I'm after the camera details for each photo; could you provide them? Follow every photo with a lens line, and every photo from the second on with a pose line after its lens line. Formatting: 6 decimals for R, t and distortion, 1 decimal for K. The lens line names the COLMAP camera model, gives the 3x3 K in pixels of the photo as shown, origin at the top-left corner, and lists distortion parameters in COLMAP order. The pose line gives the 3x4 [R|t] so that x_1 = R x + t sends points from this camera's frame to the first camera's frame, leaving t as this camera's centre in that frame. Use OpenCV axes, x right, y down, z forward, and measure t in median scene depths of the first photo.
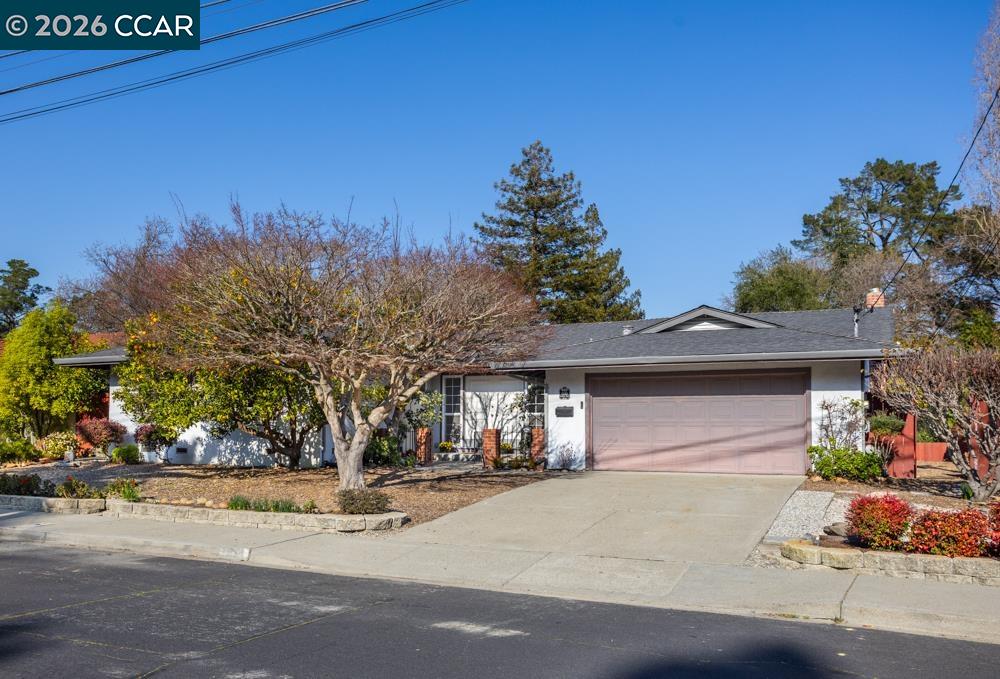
lens RADIAL K [[839.0, 0, 494.4], [0, 839.0, 340.8], [0, 0, 1]] dist [-0.003358, -0.000062]
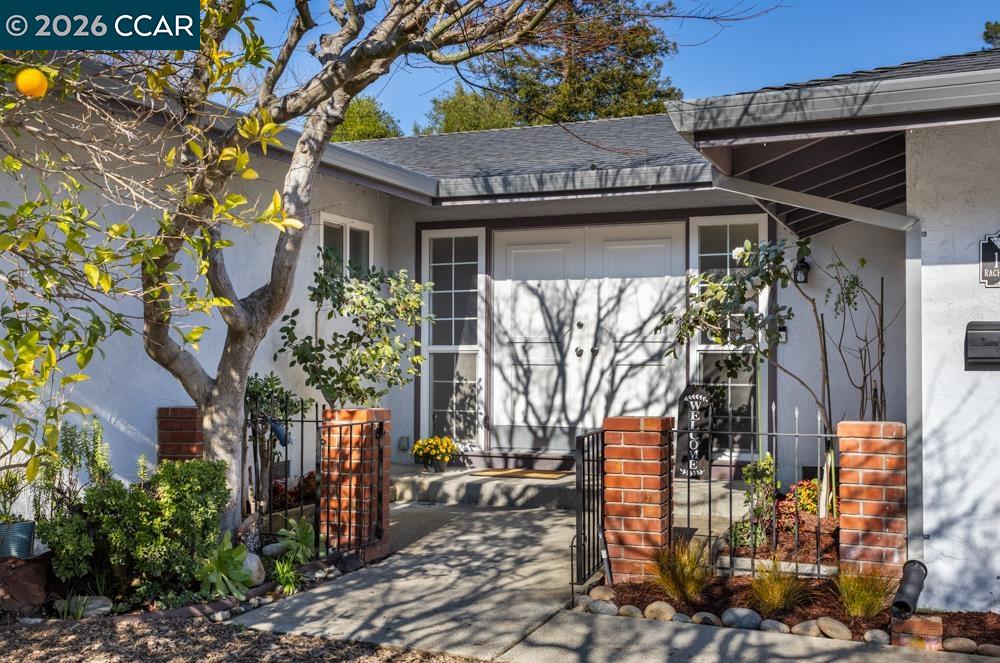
lens RADIAL K [[1041.4, 0, 502.1], [0, 1041.4, 329.1], [0, 0, 1]] dist [-0.029367, 0.000000]
pose [[0.999732, -0.003806, 0.022849, -0.040895], [0.001978, 0.996833, 0.079496, 0.048834], [-0.023079, -0.079430, 0.996573, 0.608519]]
